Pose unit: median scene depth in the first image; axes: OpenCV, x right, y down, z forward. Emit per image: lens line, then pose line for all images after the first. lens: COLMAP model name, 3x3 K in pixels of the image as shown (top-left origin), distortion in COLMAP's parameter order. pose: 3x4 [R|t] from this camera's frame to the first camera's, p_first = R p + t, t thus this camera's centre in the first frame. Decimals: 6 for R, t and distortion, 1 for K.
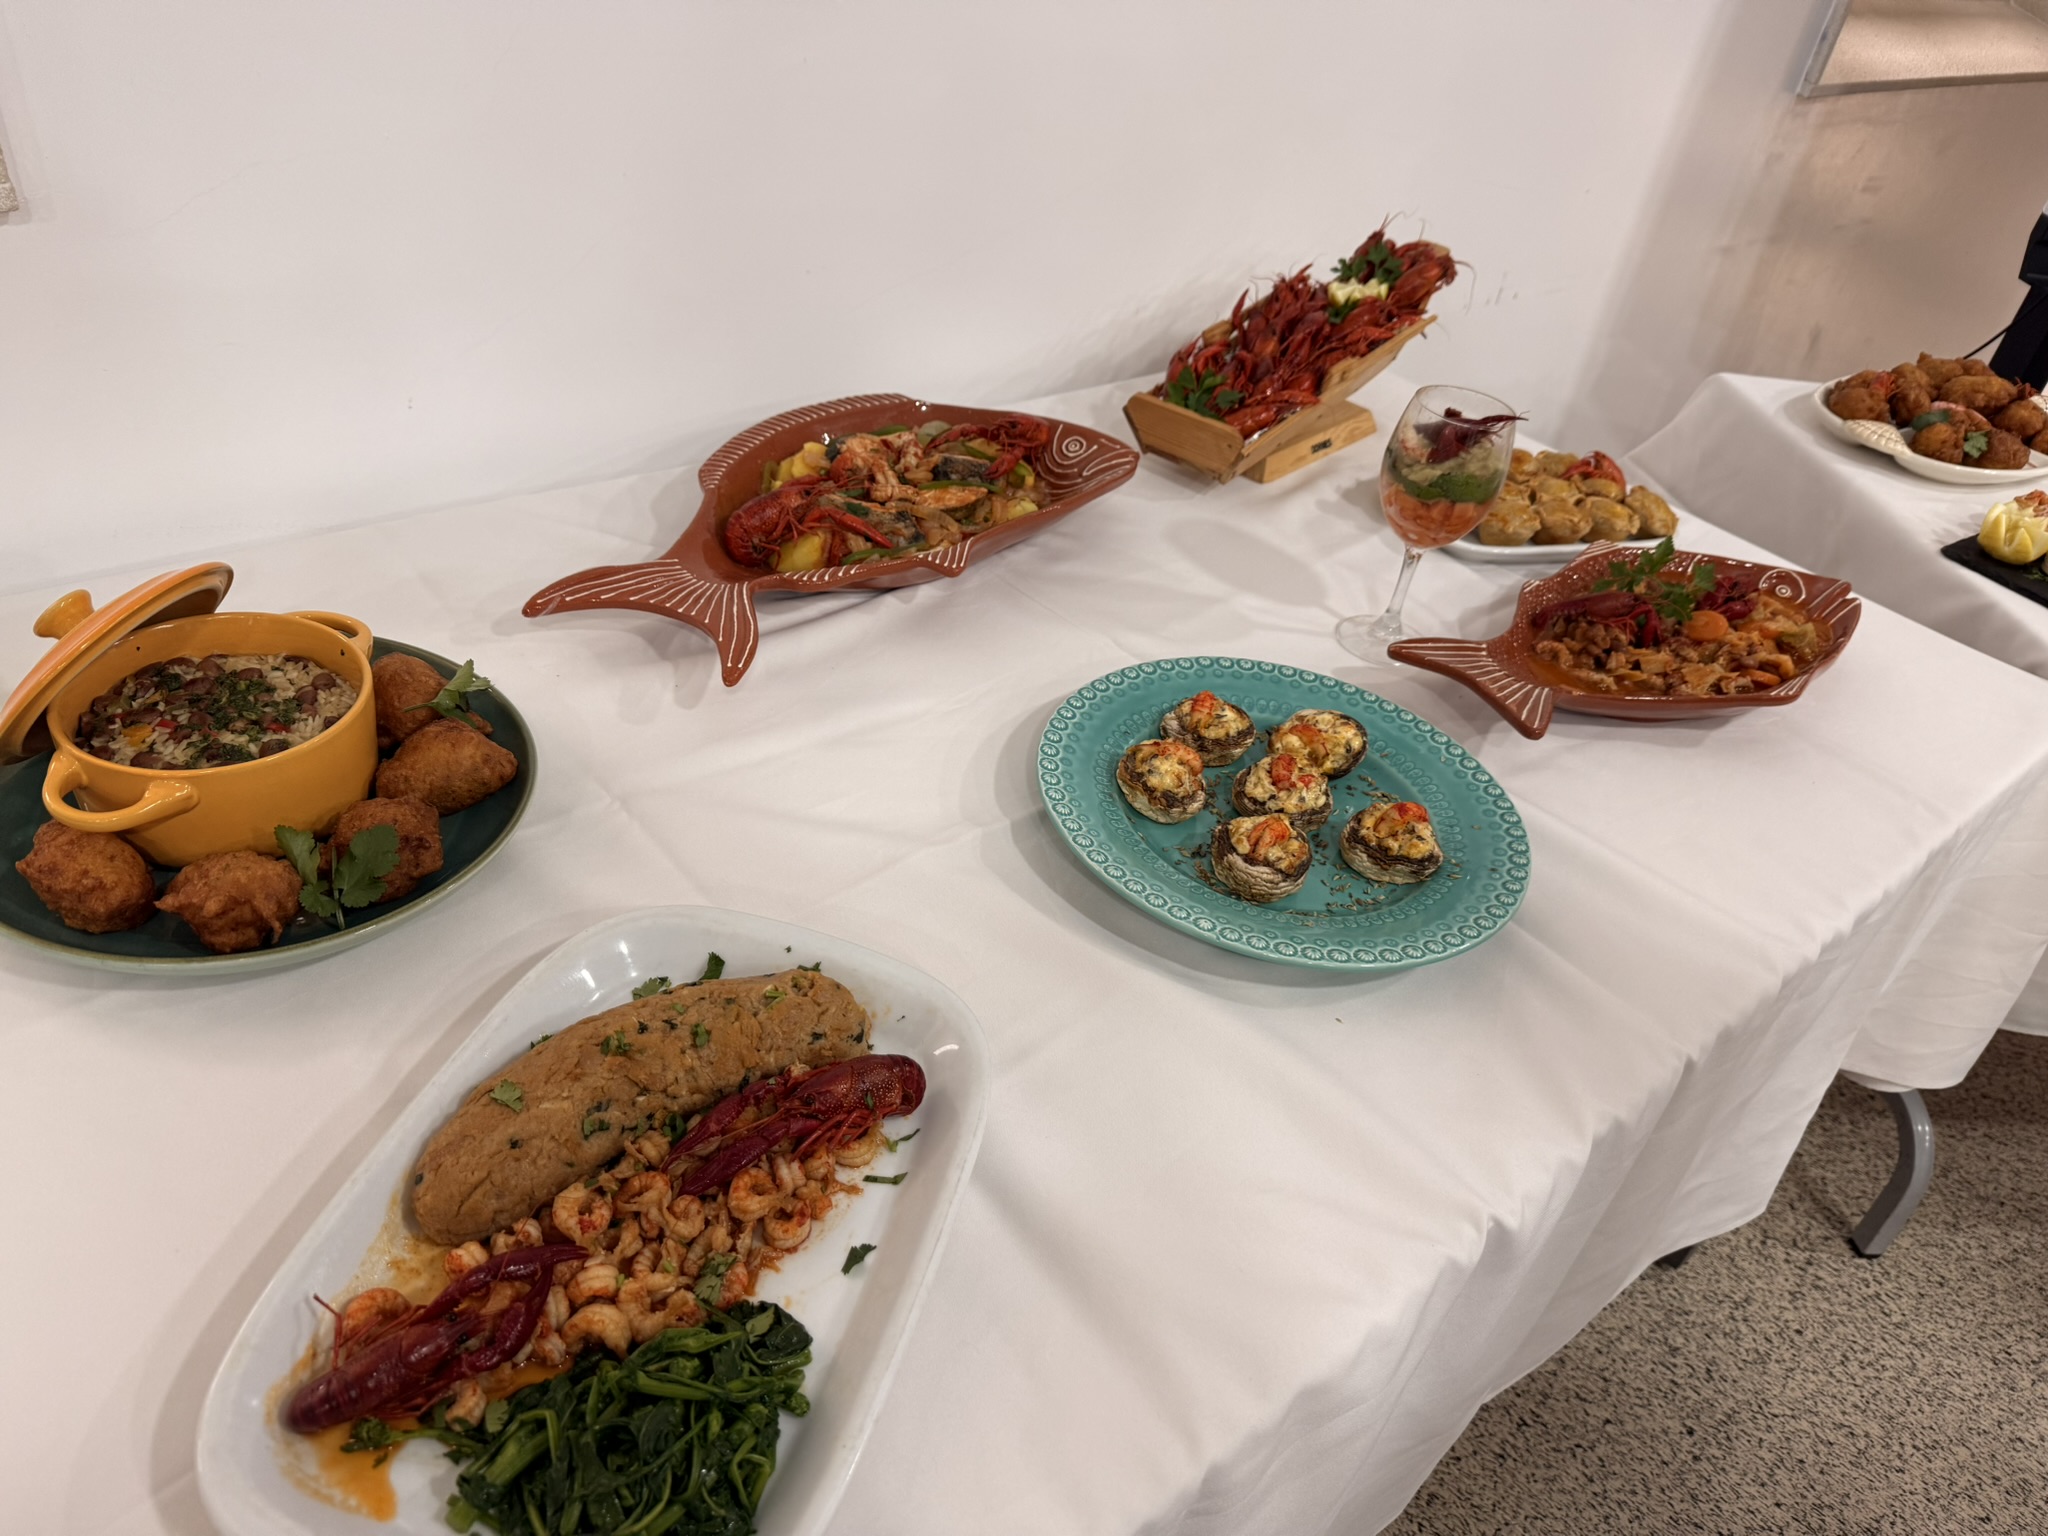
lens RADIAL K [[1404.3, 0, 997.8], [0, 1404.3, 777.1], [0, 0, 1]] dist [0.069766, -0.090677]
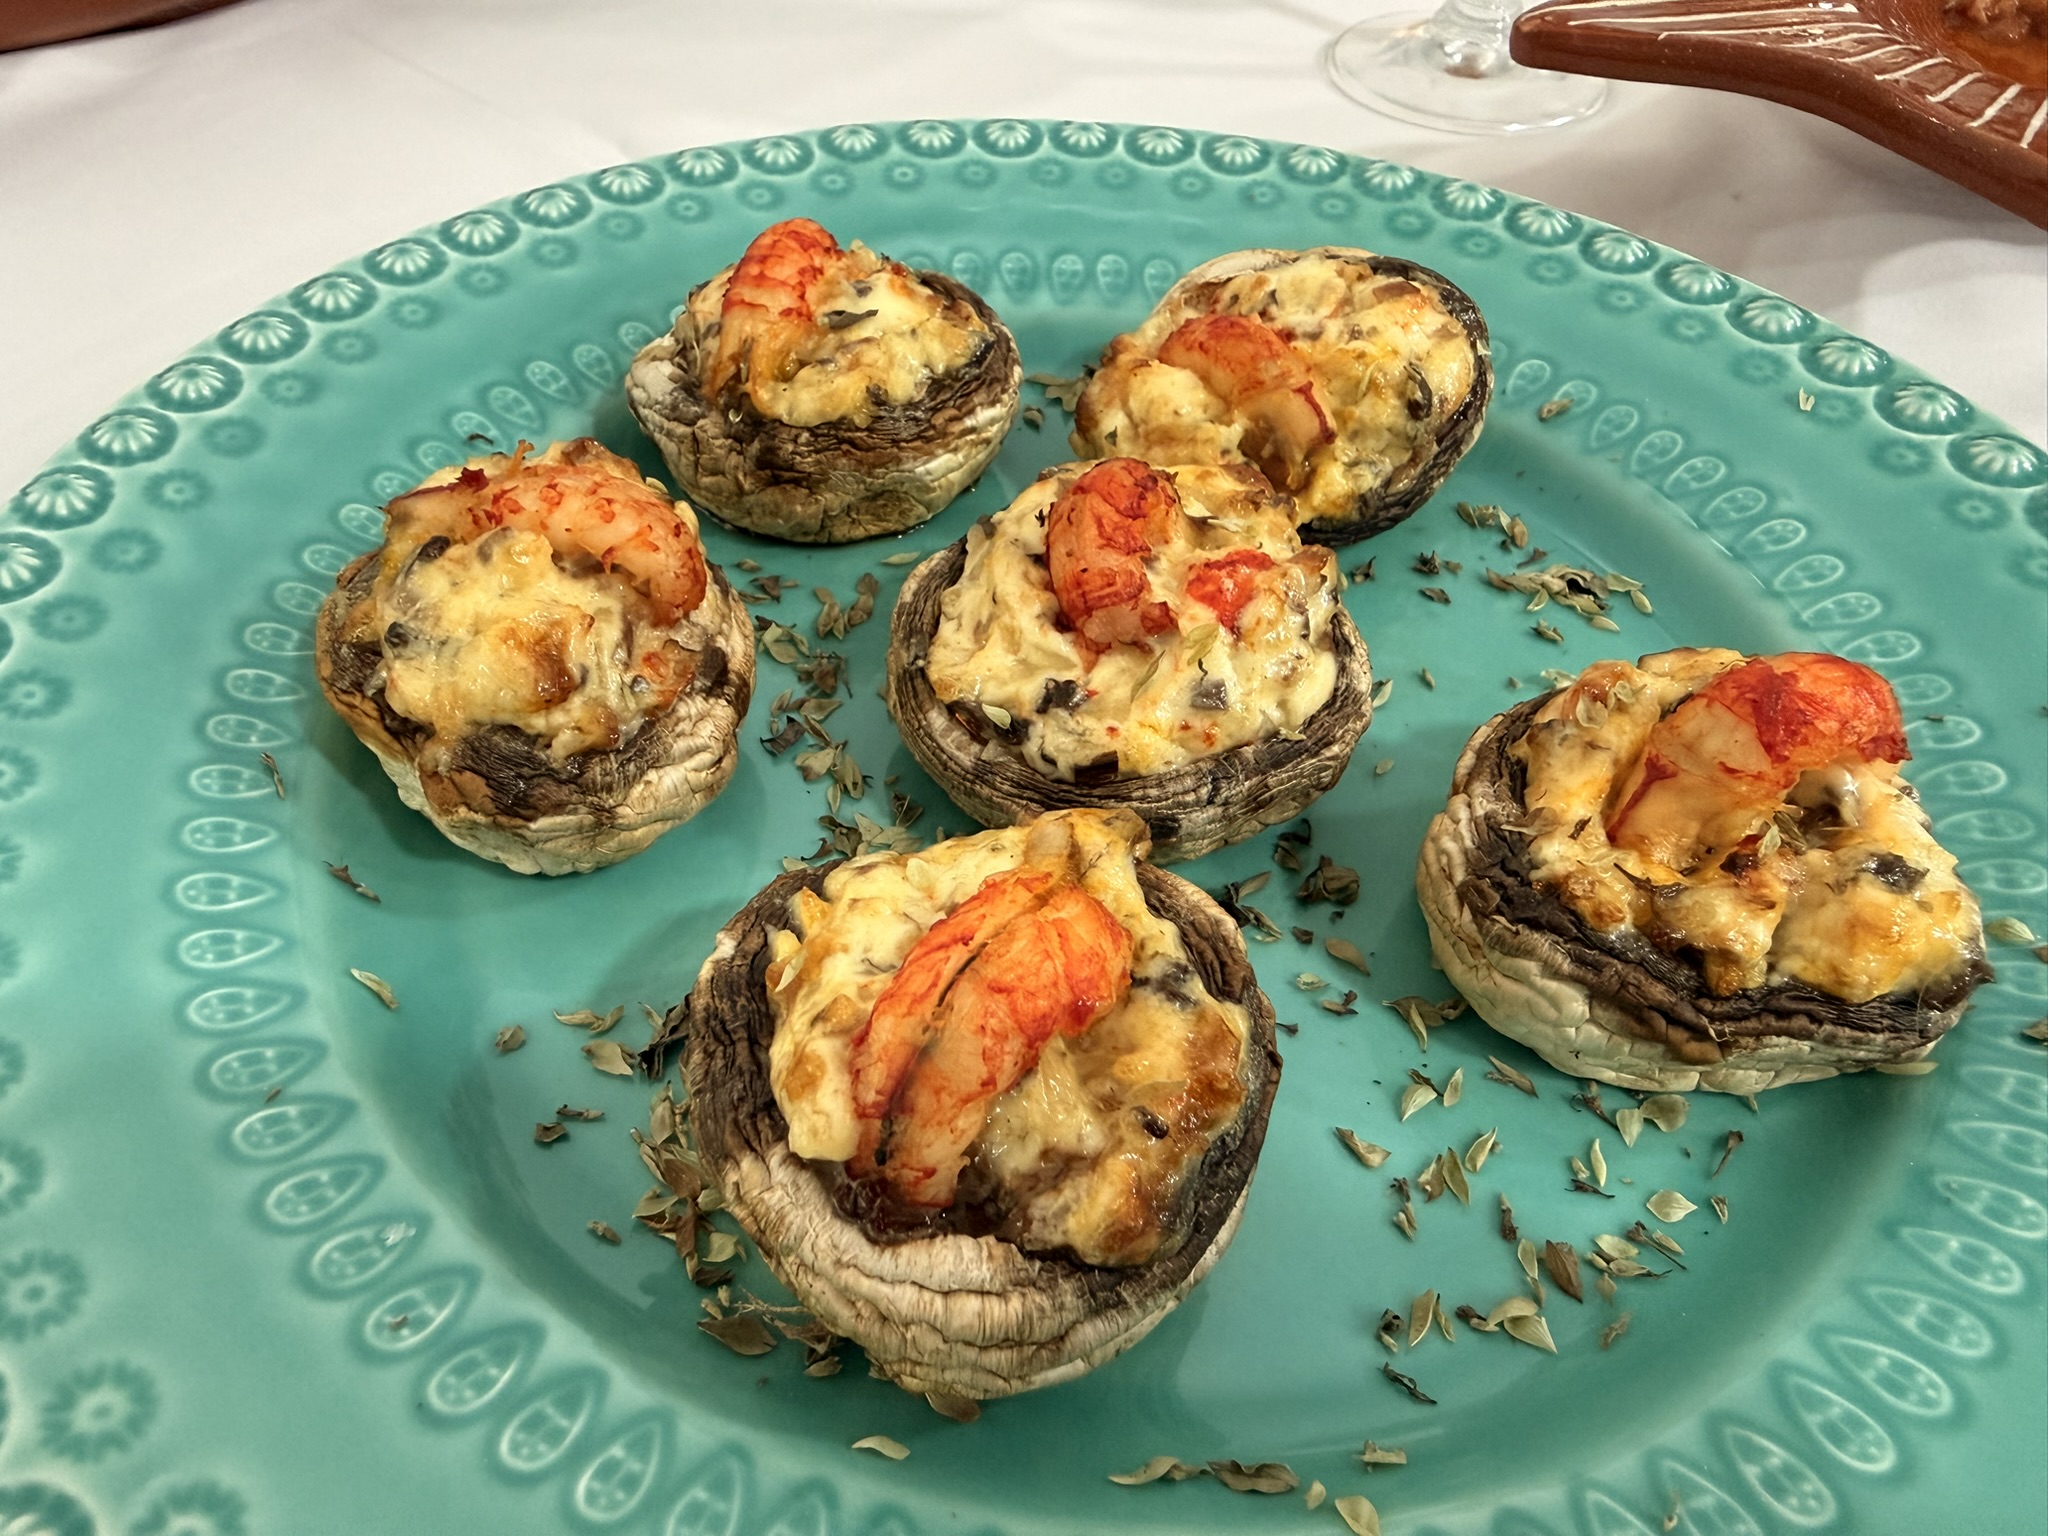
lens RADIAL K [[1476.5, 0, 936.9], [0, 1476.5, 768.2], [0, 0, 1]] dist [0.013967, -0.005368]
pose [[0.993785, -0.104117, -0.039376, 0.149686], [0.109567, 0.977370, 0.180950, -0.011807], [0.019645, -0.184140, 0.982704, 0.644534]]
